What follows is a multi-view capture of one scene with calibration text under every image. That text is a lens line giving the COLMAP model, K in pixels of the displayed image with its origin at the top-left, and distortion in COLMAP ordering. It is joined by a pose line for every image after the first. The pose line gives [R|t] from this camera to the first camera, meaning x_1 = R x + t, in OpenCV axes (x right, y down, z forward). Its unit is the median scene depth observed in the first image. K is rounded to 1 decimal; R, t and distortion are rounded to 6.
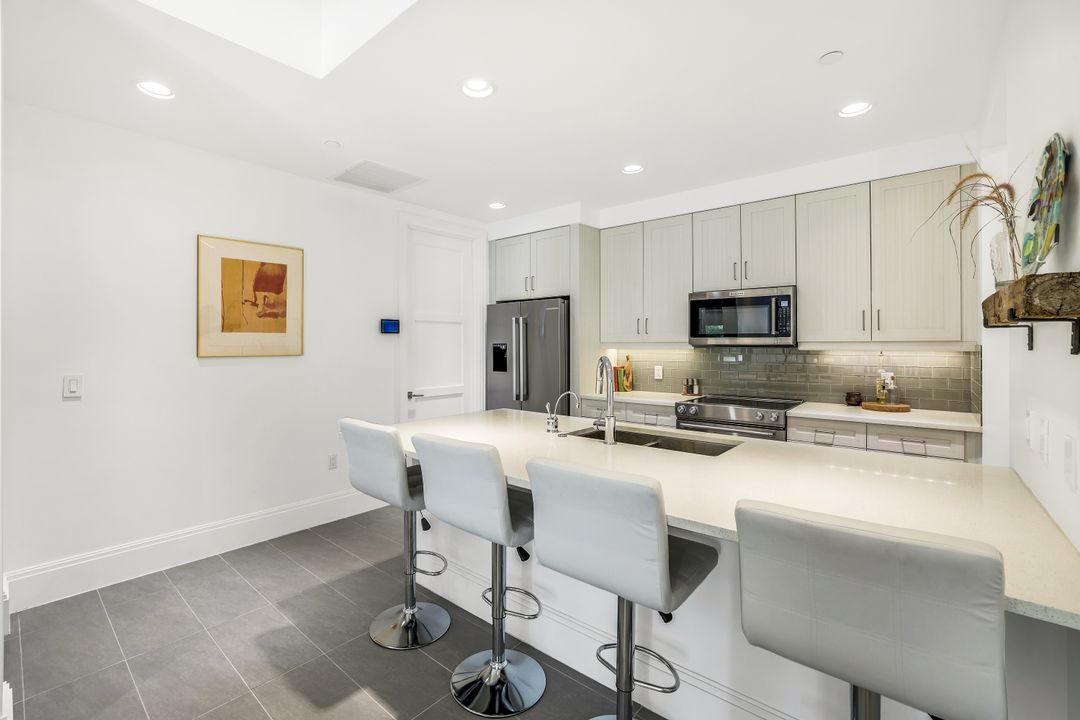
lens RADIAL K [[474.4, 0, 530.8], [0, 474.4, 346.8], [0, 0, 1]] dist [-0.000908, 0.000201]
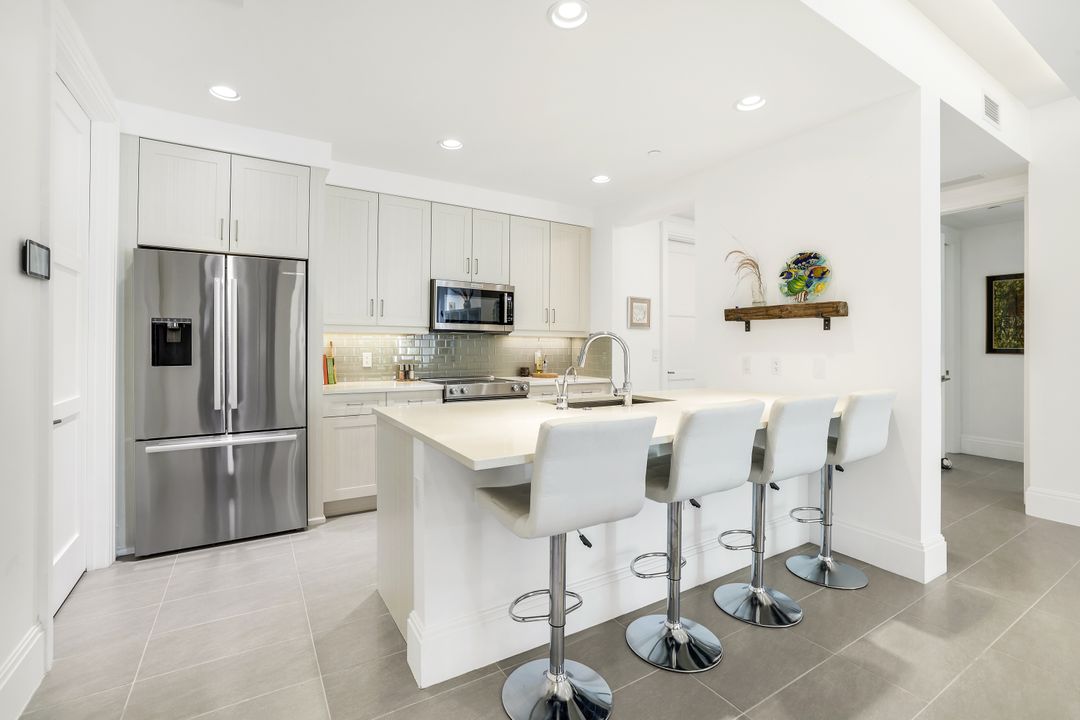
lens RADIAL K [[474.4, 0, 530.8], [0, 474.4, 346.8], [0, 0, 1]] dist [-0.000908, 0.000201]
pose [[0.332646, -0.000540, 0.943052, -0.651673], [-0.005009, 0.999985, 0.002339, 0.034219], [-0.943038, -0.005502, 0.332638, 0.540379]]
